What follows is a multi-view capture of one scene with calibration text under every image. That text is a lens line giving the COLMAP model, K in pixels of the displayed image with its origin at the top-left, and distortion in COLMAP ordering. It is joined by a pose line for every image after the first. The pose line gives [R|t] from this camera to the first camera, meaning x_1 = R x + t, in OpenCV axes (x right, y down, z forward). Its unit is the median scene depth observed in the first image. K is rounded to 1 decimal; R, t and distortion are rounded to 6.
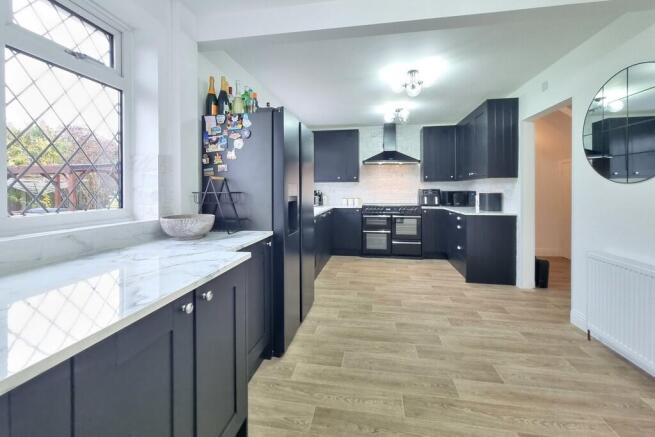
lens RADIAL K [[269.4, 0, 332.8], [0, 269.4, 191.4], [0, 0, 1]] dist [-0.001983, -0.000099]
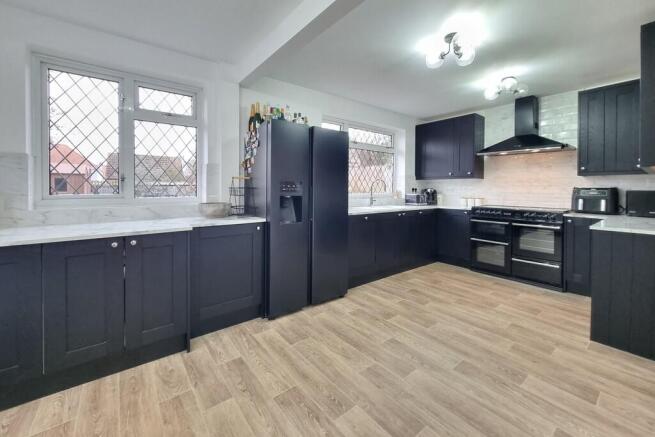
lens RADIAL K [[269.4, 0, 327.2], [0, 269.4, 190.0], [0, 0, 1]] dist [-0.001983, -0.000099]
pose [[0.733730, 0.010186, -0.679364, 0.622463], [-0.009649, 0.999943, 0.004572, 0.003379], [0.679372, 0.003201, 0.733787, 0.196525]]
